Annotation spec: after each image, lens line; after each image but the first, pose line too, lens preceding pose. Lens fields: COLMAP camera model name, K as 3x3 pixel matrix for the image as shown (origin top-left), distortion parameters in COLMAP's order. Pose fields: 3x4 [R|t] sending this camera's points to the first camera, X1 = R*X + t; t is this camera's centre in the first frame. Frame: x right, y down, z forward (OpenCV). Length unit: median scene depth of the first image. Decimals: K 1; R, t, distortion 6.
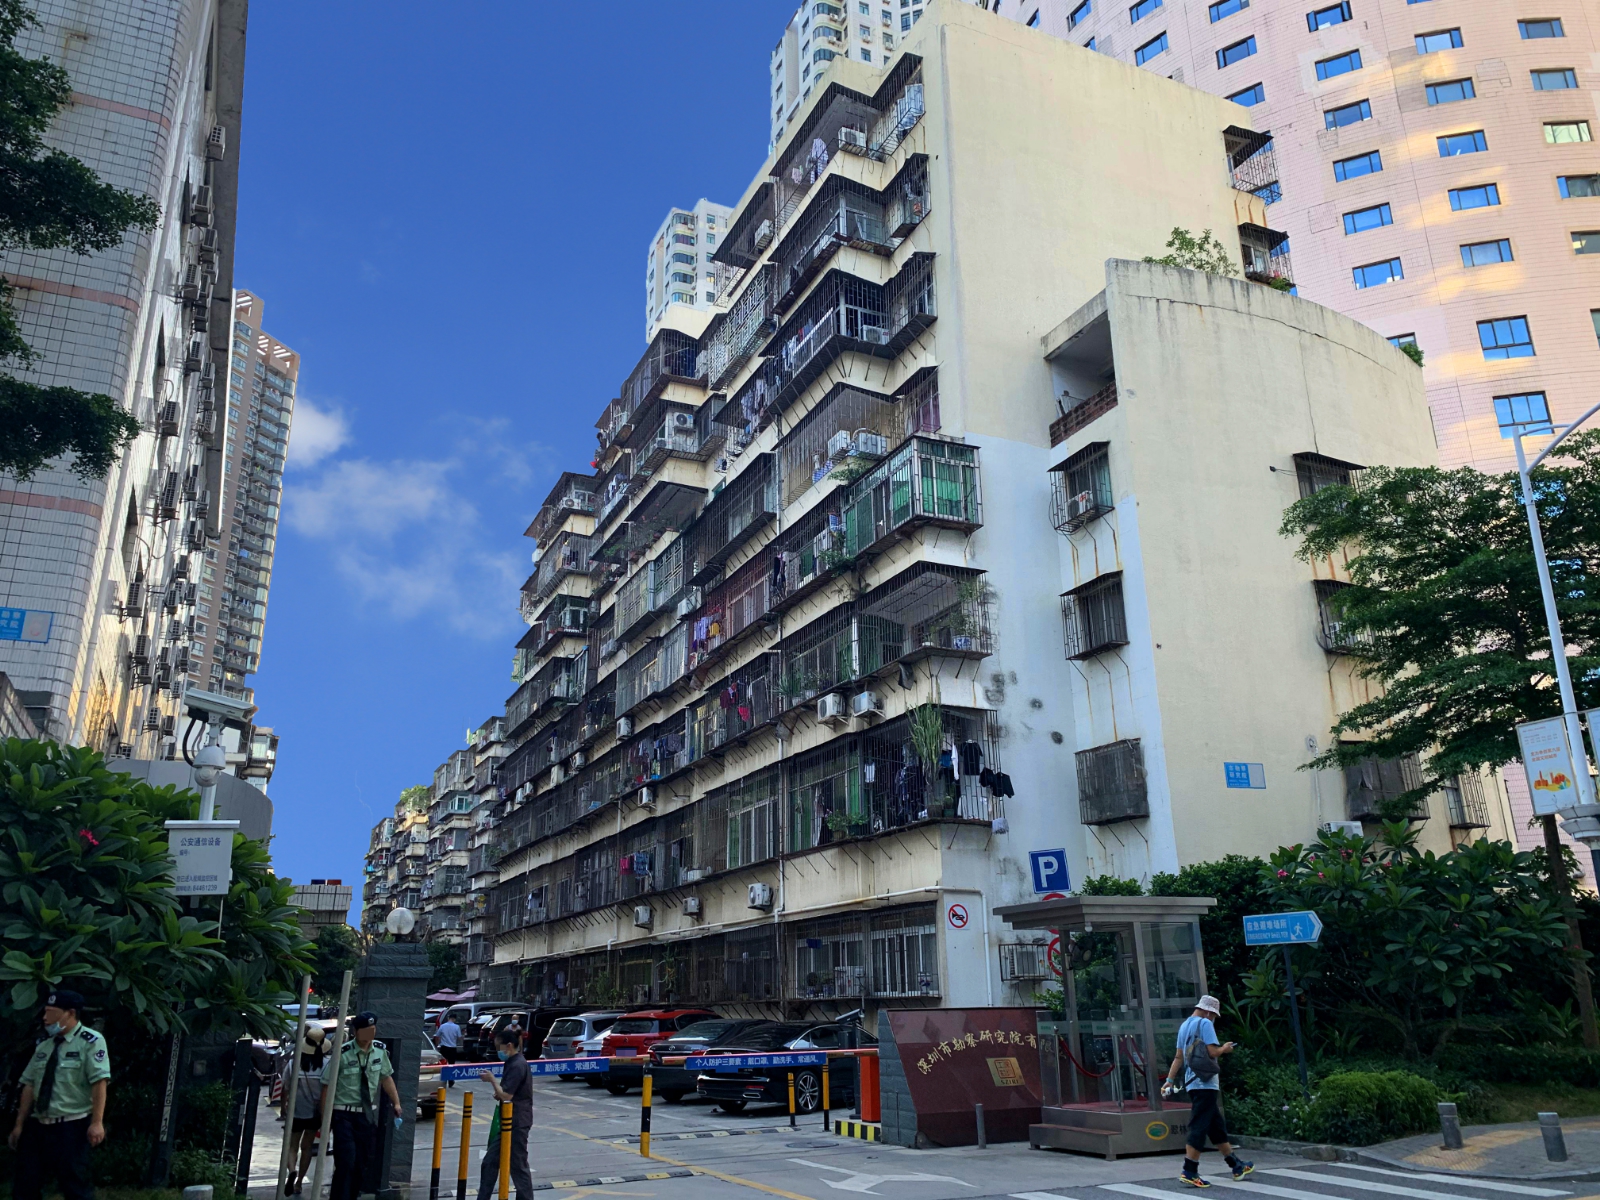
lens RADIAL K [[1180.1, 0, 800.0], [0, 1180.1, 600.0], [0, 0, 1]] dist [0.067062, -0.095789]
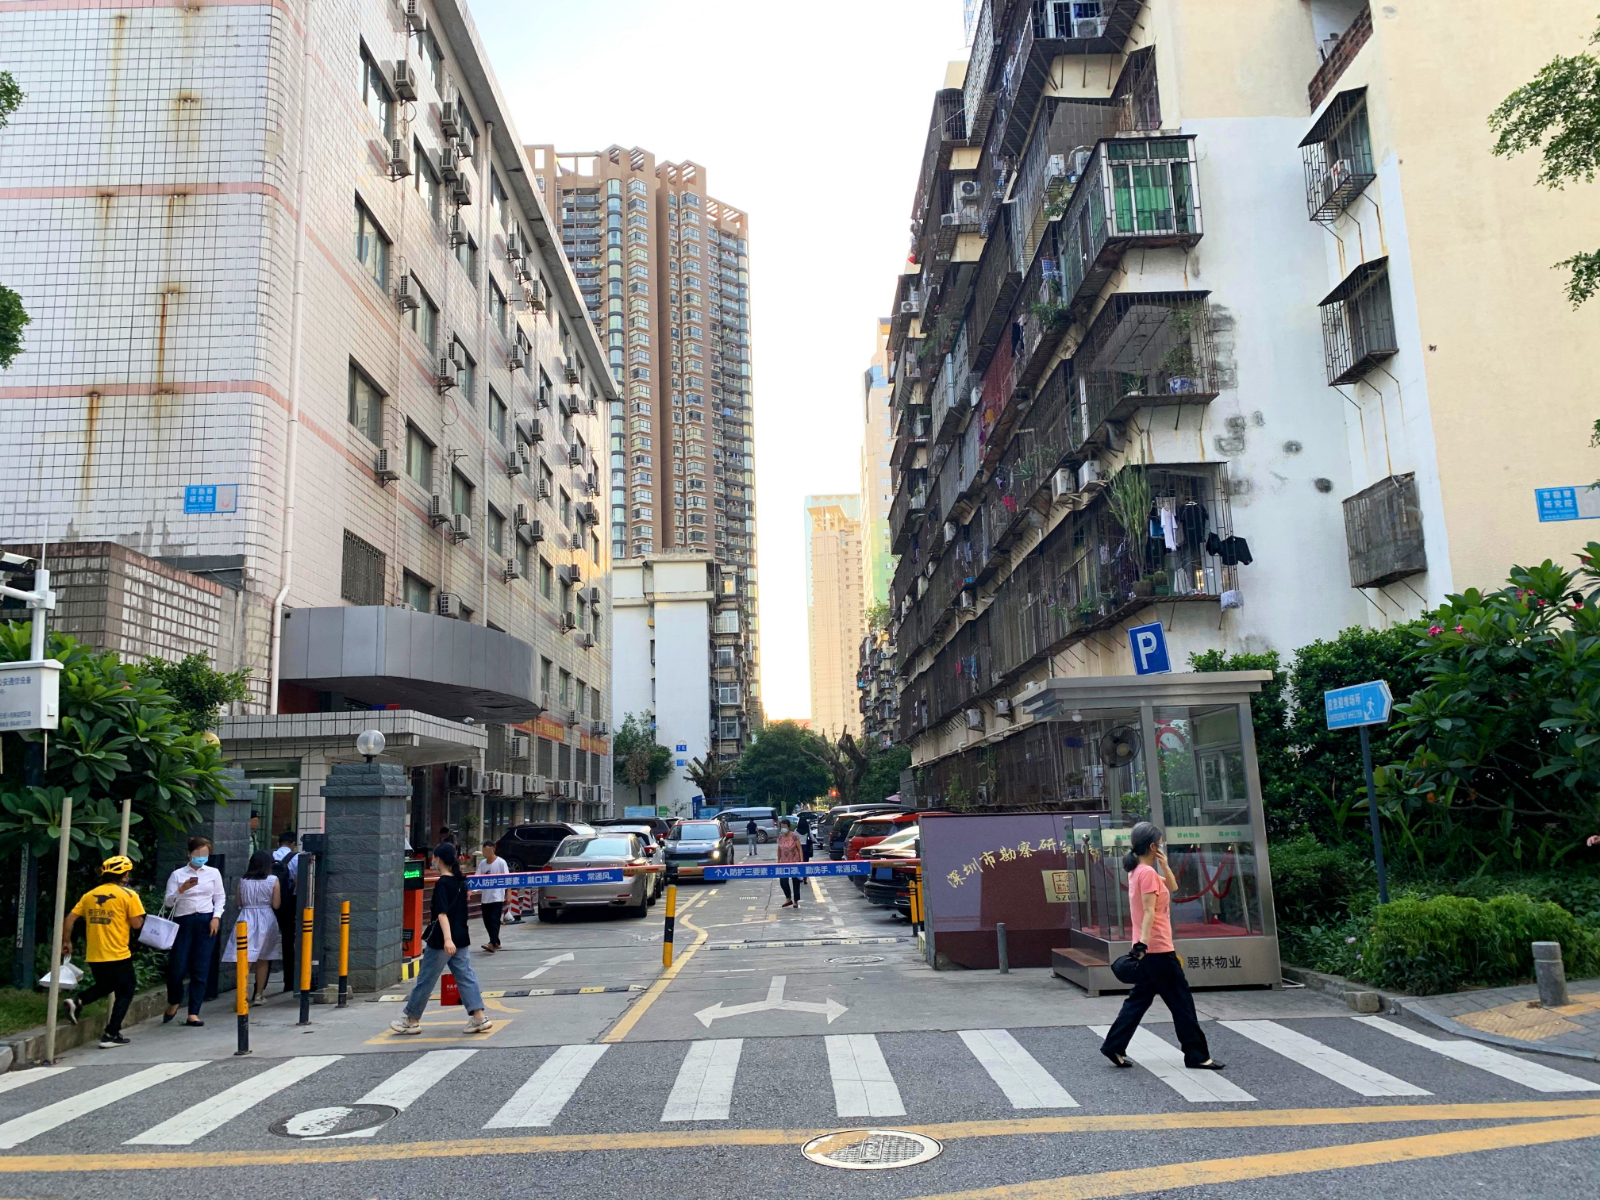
lens RADIAL K [[1180.1, 0, 800.0], [0, 1180.1, 600.0], [0, 0, 1]] dist [0.067062, -0.095789]
pose [[0.912208, -0.085673, -0.400670, 0.210888], [0.147911, 0.980809, 0.127027, 0.037712], [0.382098, -0.175139, 0.907374, 0.119591]]
